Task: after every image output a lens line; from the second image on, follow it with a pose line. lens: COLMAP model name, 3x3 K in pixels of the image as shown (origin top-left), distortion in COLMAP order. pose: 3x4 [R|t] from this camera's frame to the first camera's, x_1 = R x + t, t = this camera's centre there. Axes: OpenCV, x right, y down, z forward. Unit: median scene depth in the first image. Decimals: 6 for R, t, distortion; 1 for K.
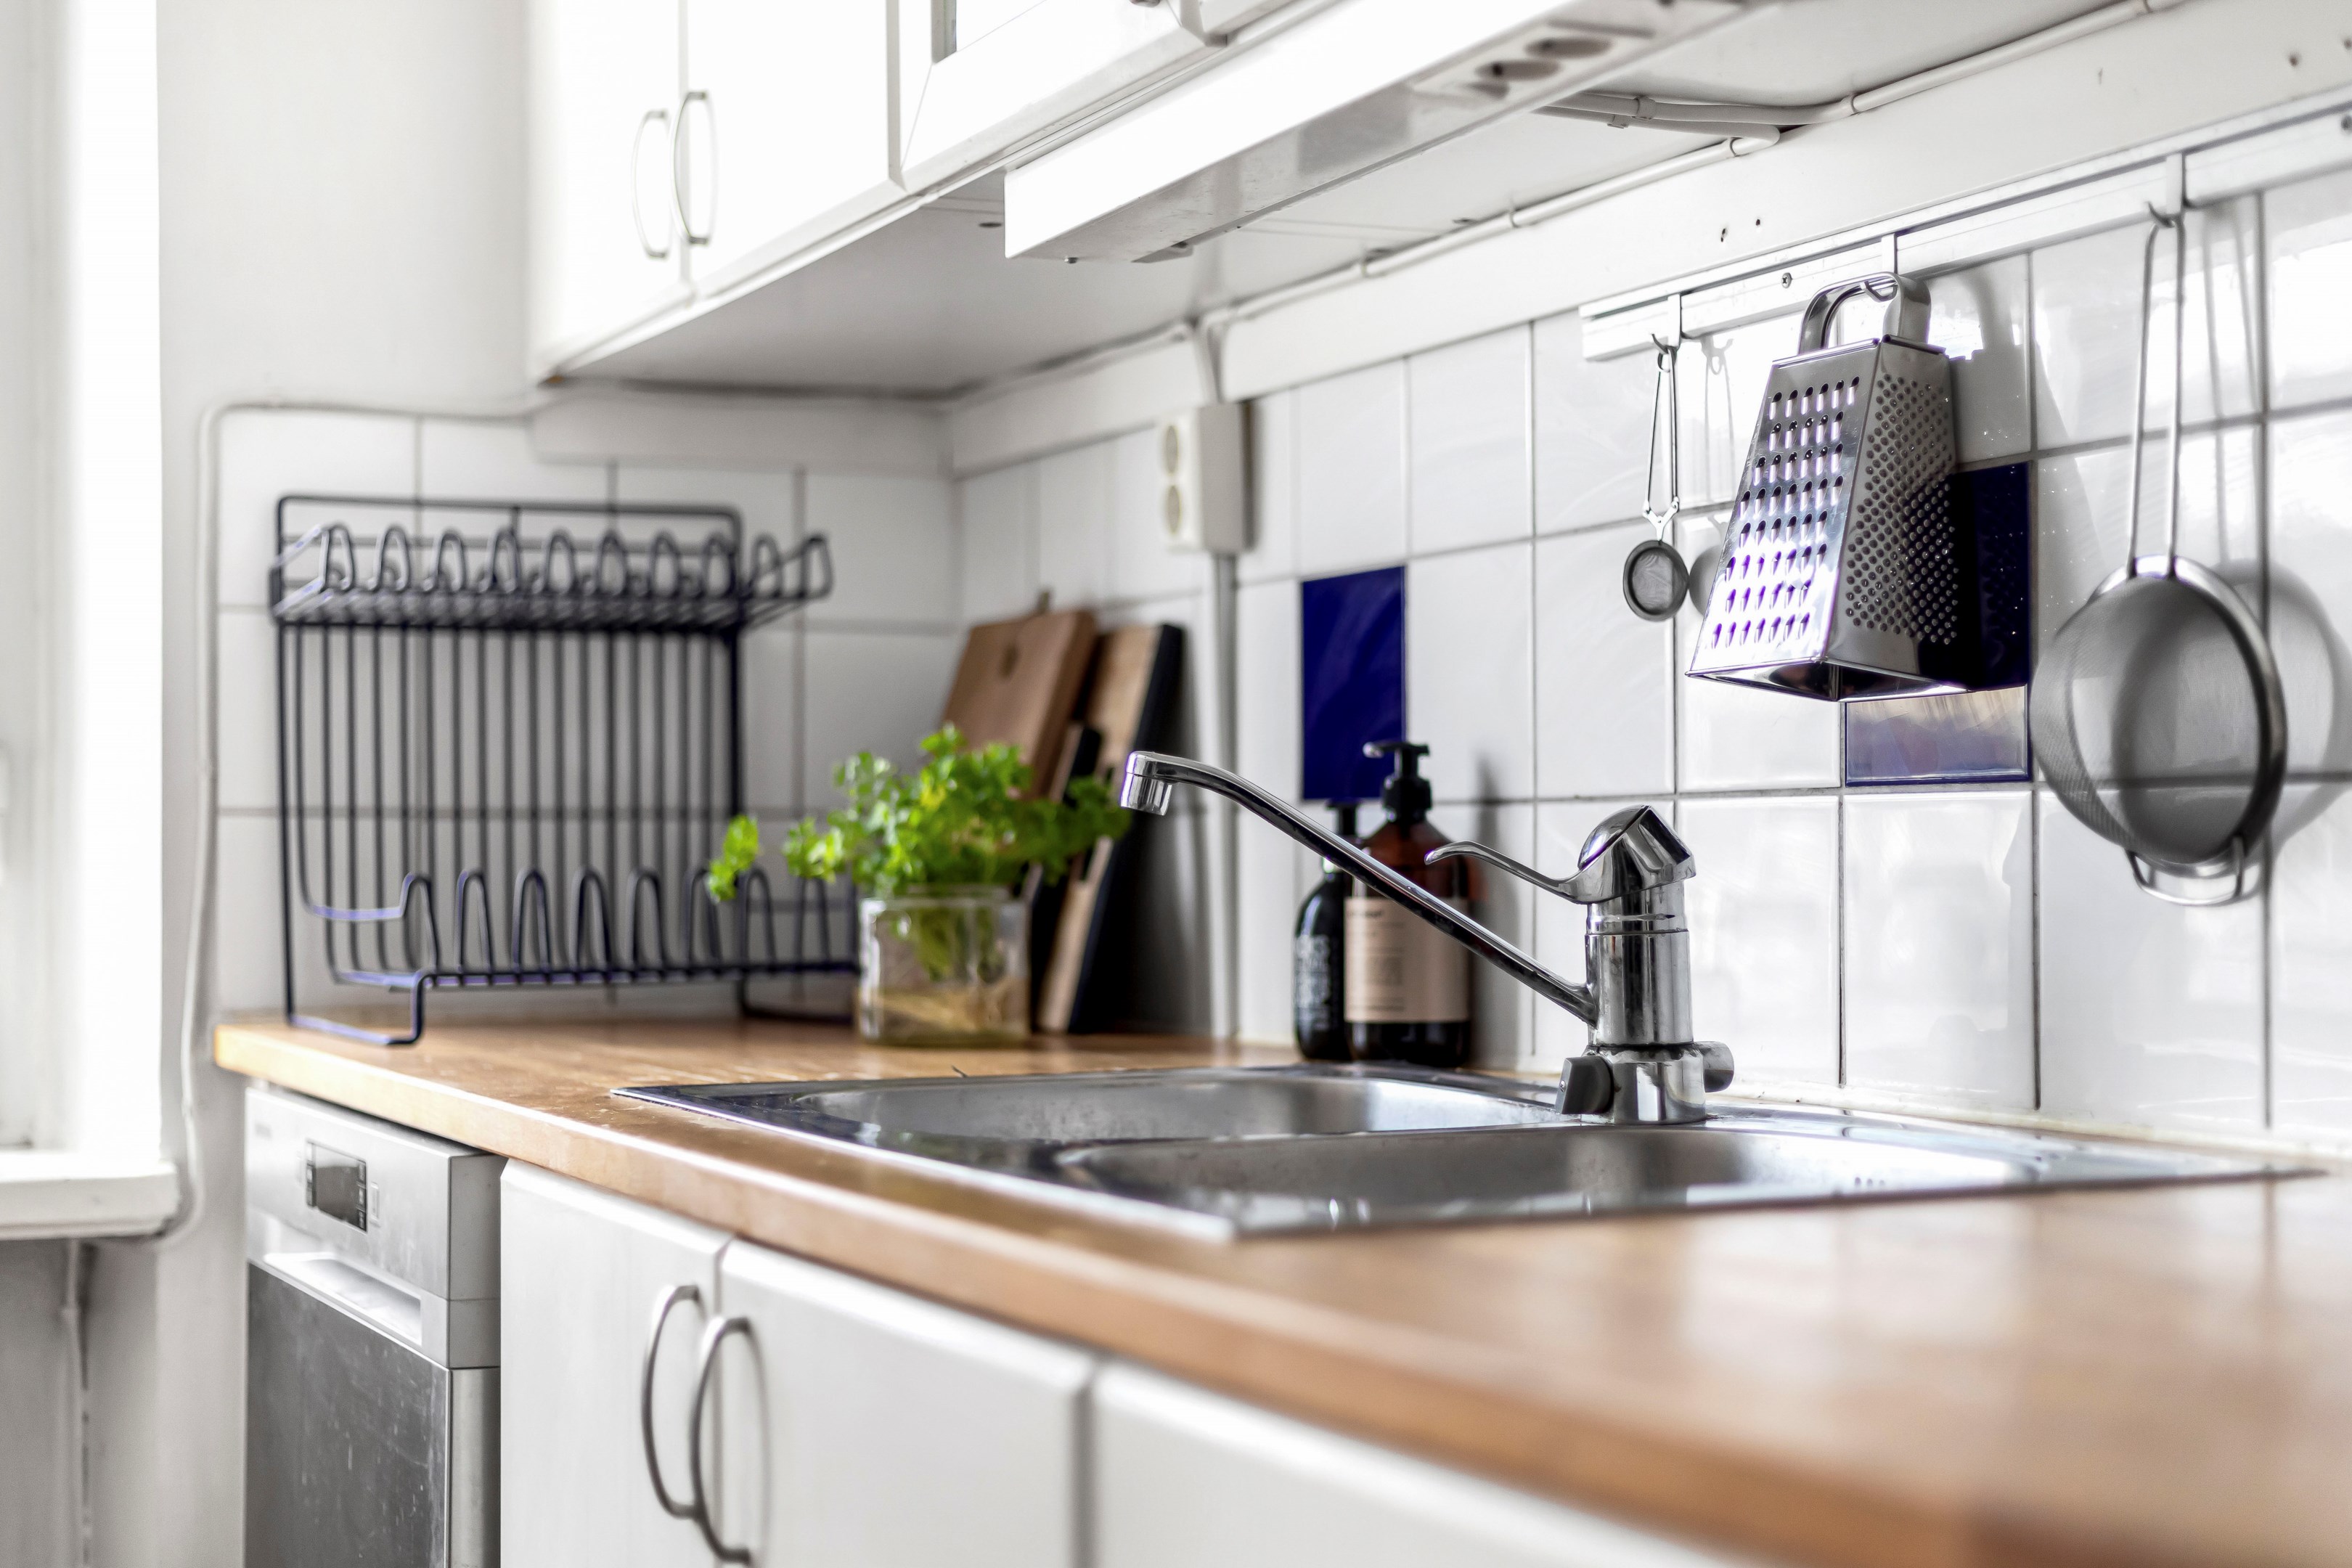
lens RADIAL K [[3434.0, 0, 1176.0], [0, 3434.0, 784.0], [0, 0, 1]] dist [0.011601, -0.041064]
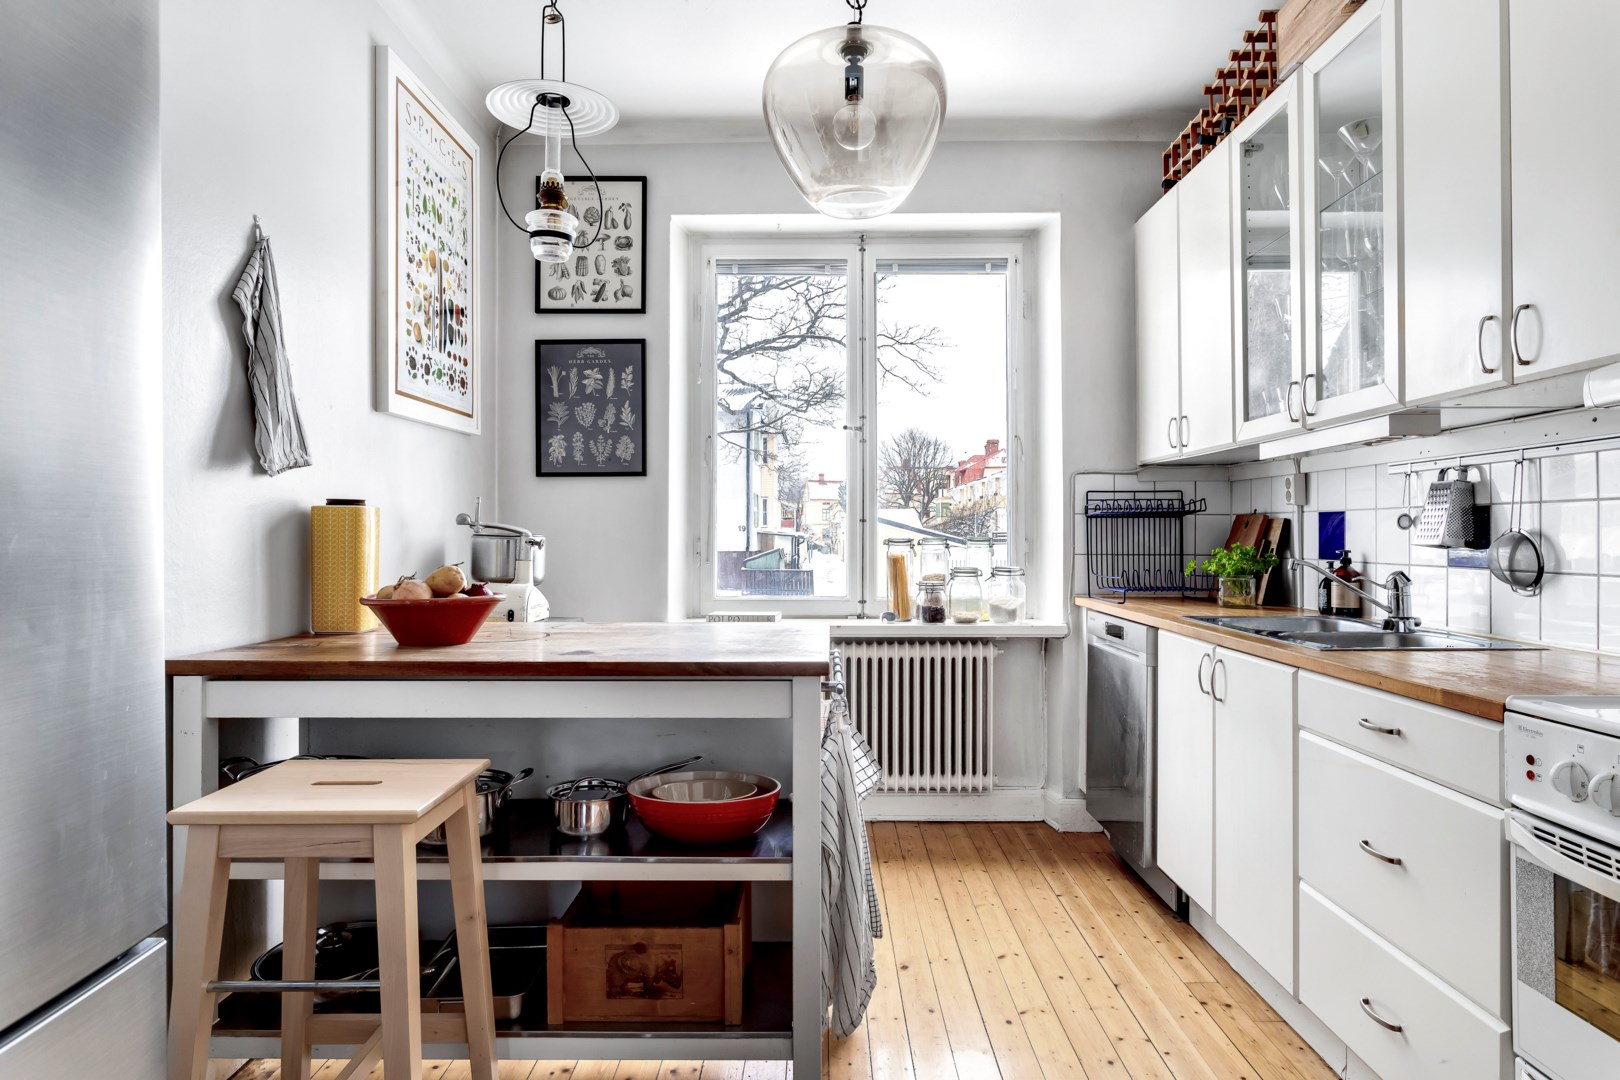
lens RADIAL K [[938.3, 0, 823.1], [0, 938.3, 531.7], [0, 0, 1]] dist [-0.004254, 0.003456]
pose [[0.910217, 0.003100, -0.414120, -0.056242], [0.005009, 0.999816, 0.018495, -0.066007], [0.414101, -0.018909, 0.910035, -0.507851]]
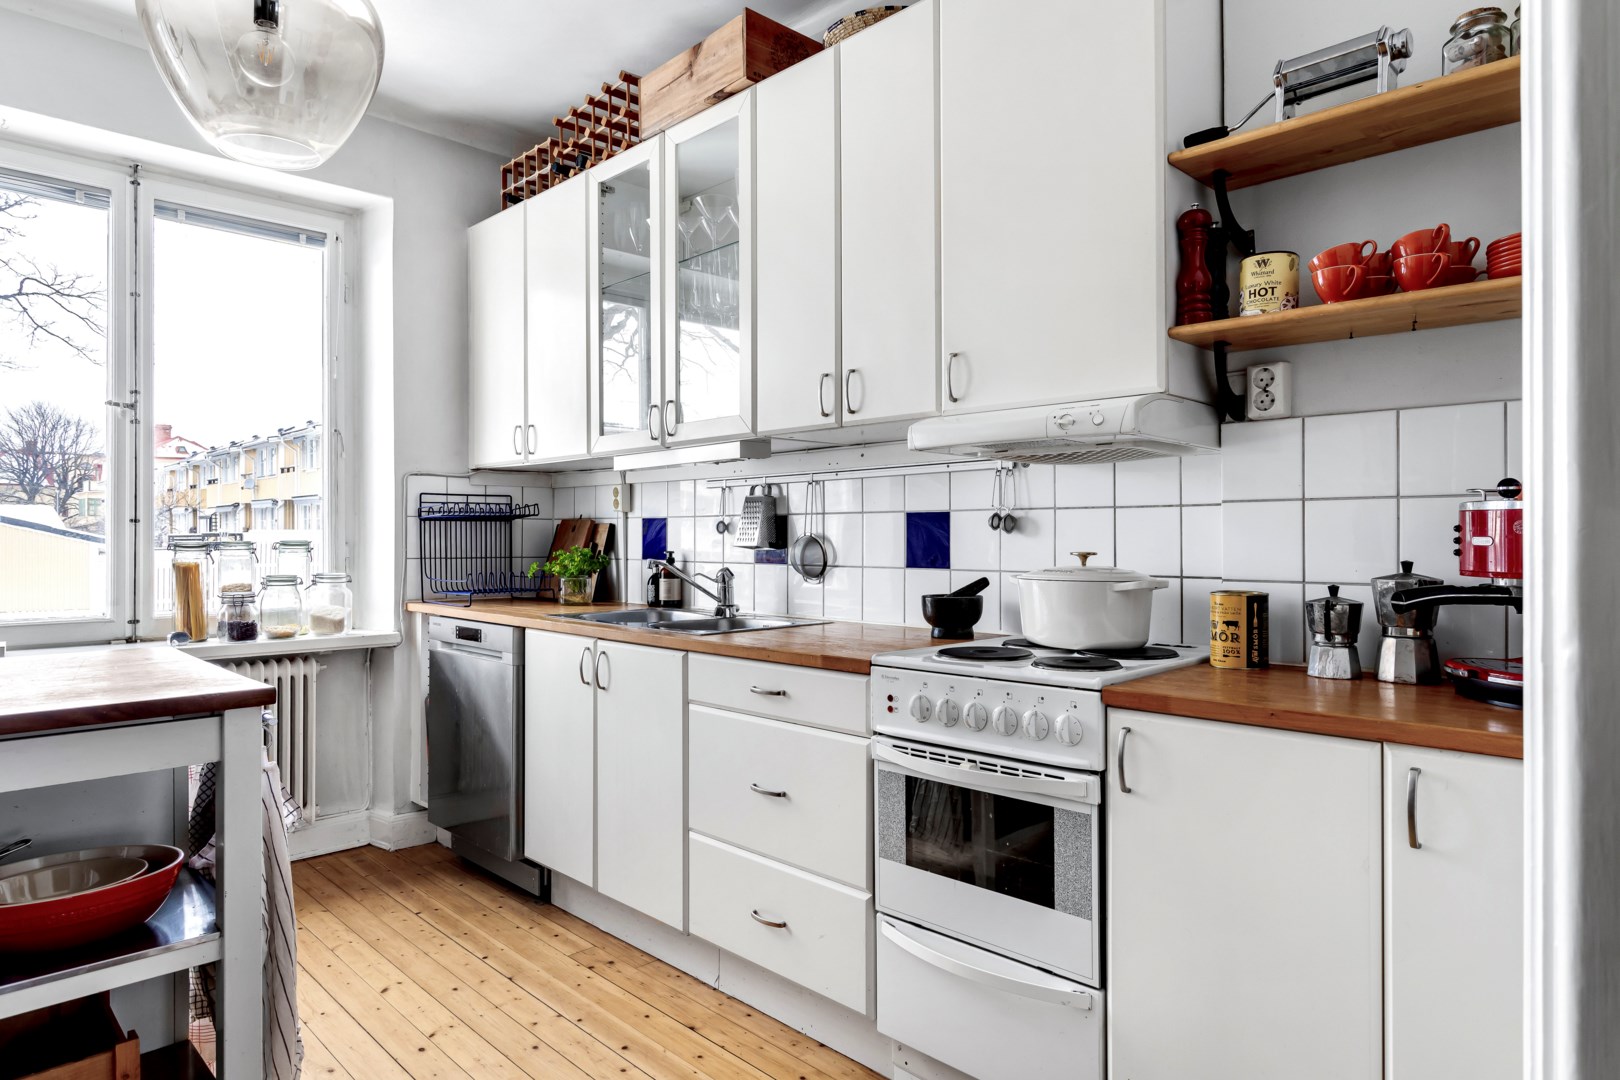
lens RADIAL K [[955.2, 0, 786.1], [0, 955.2, 536.8], [0, 0, 1]] dist [-0.003889, -0.000237]
pose [[0.944066, 0.004466, 0.329728, -0.273773], [-0.011006, 0.999778, 0.017970, -0.066076], [-0.329574, -0.020594, 0.943905, -0.556161]]
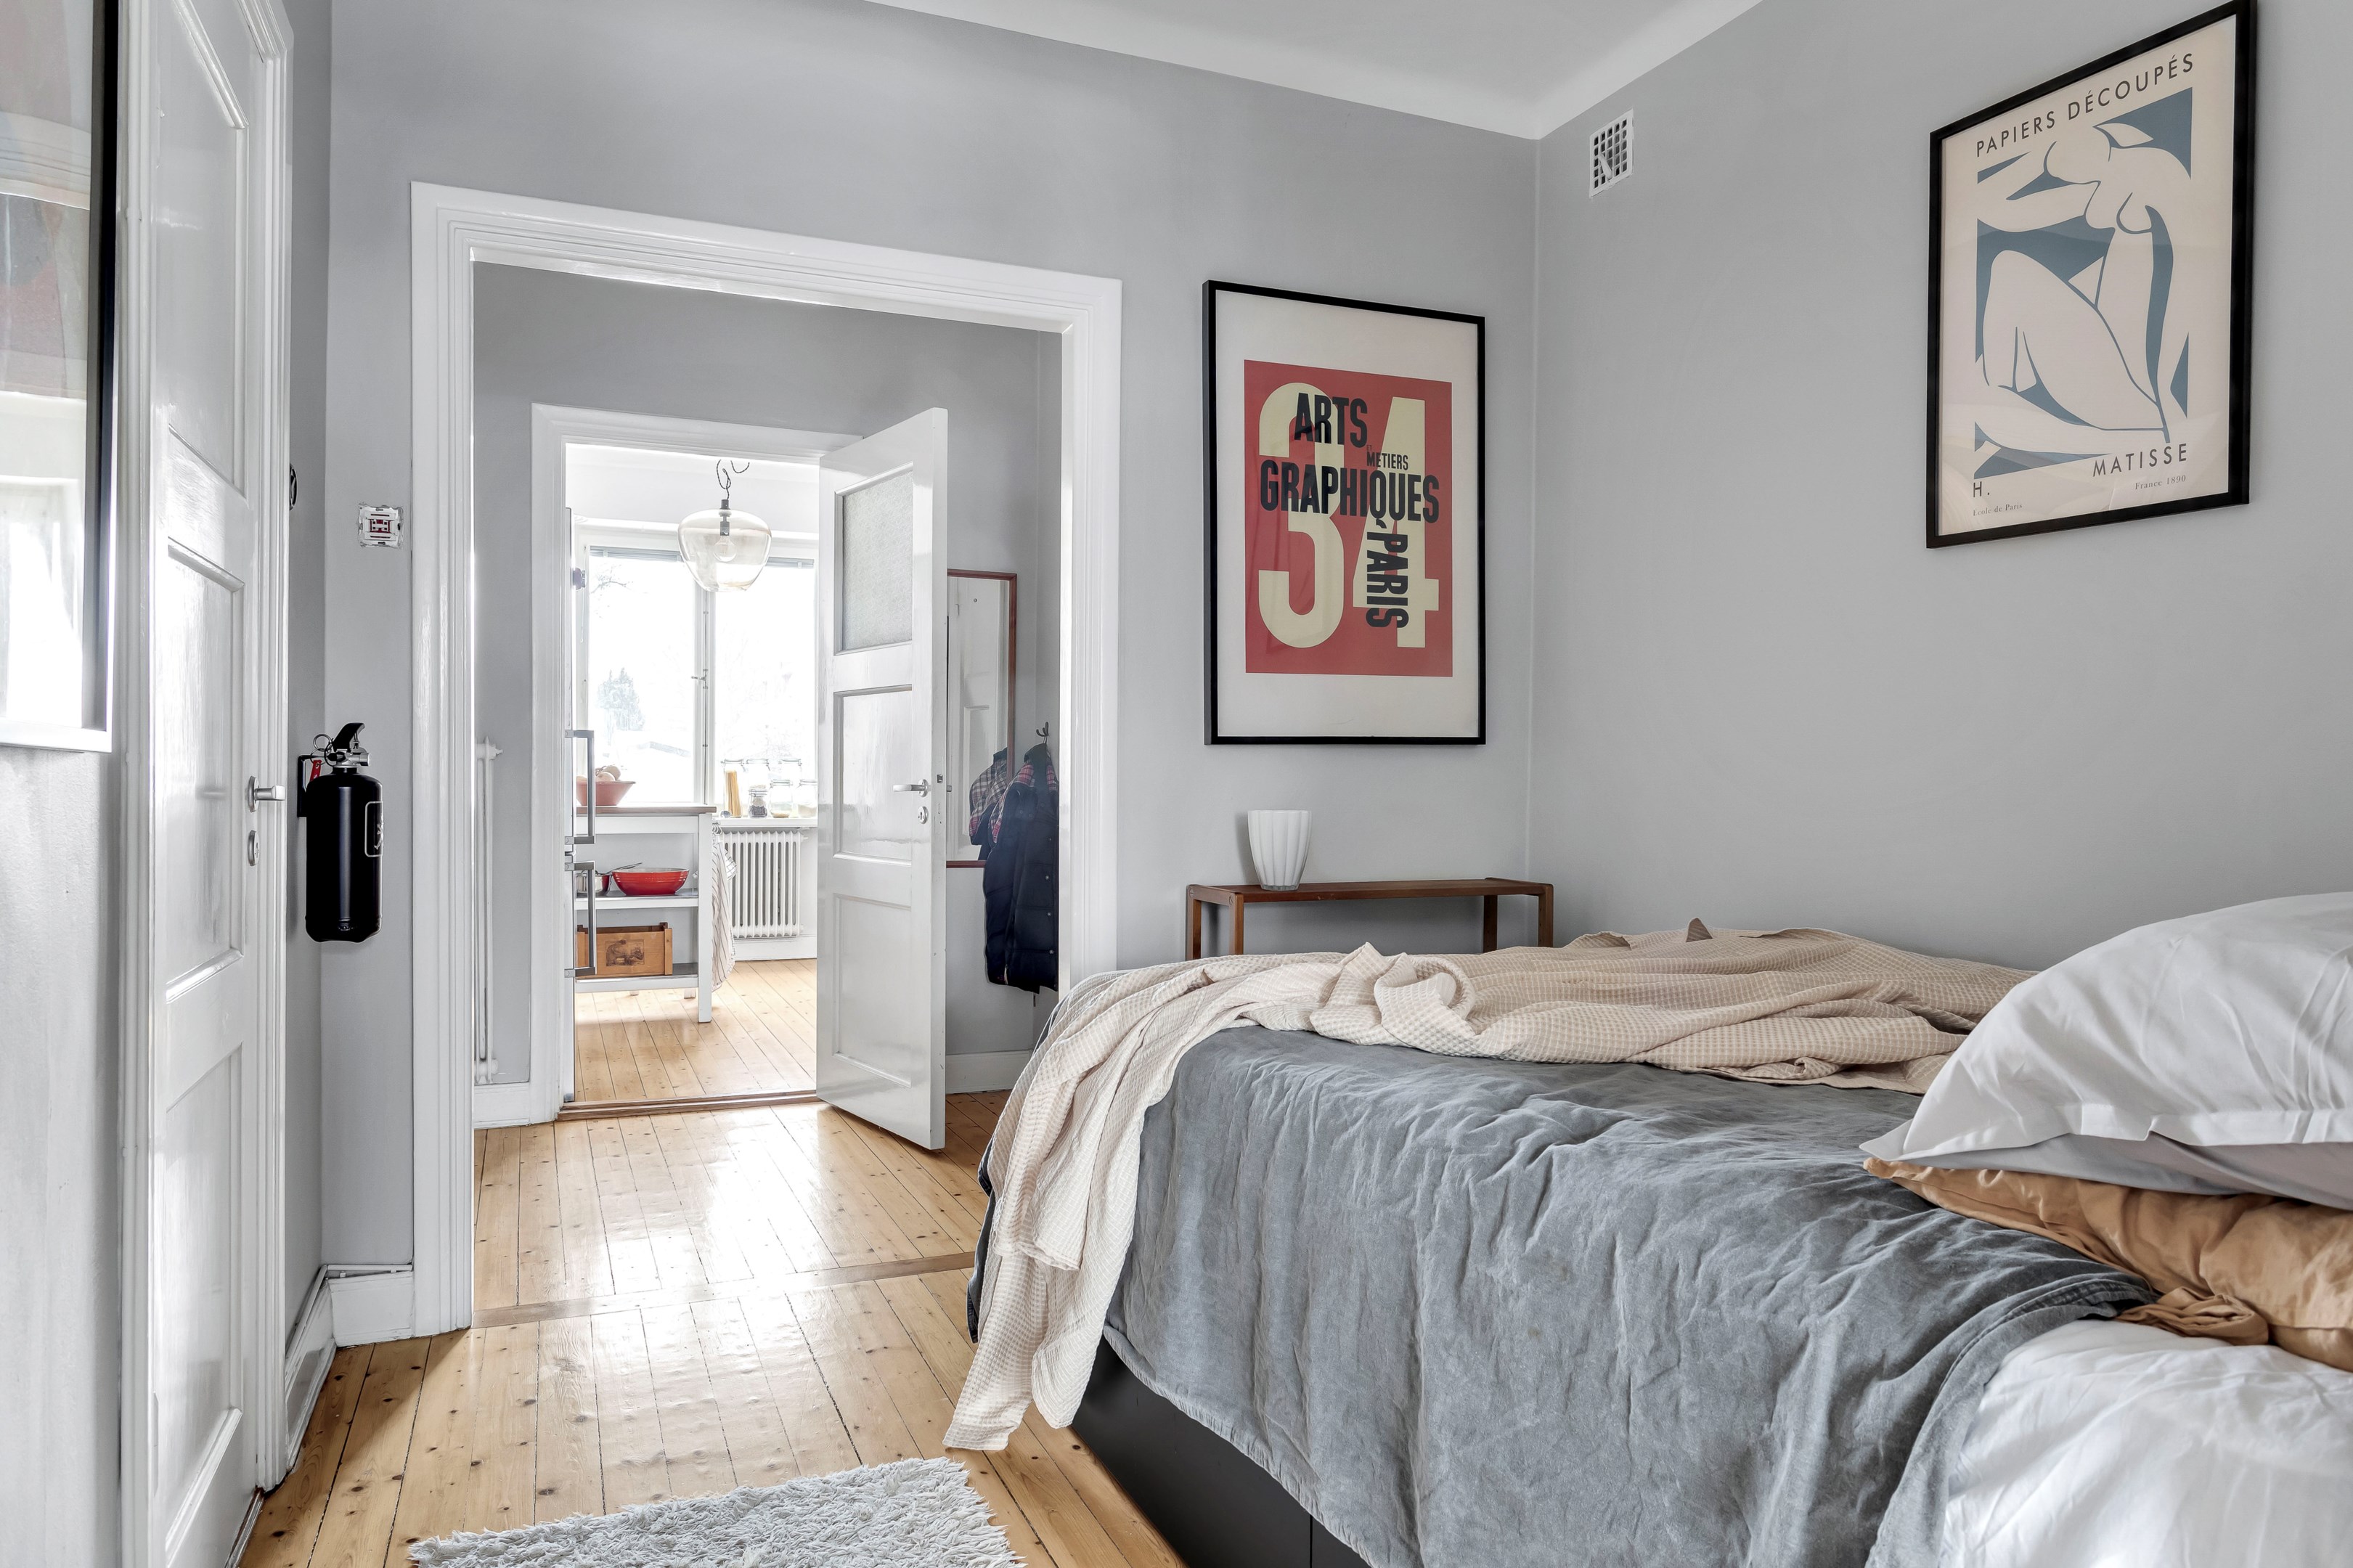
lens RADIAL K [[1470.3, 0, 1165.7], [0, 1470.3, 793.2], [0, 0, 1]] dist [-0.006223, 0.001626]
pose [[0.999563, 0.014457, -0.025779, 0.589845], [-0.013593, 0.999350, 0.033380, -0.073132], [0.026245, -0.033015, 0.999110, -2.705702]]
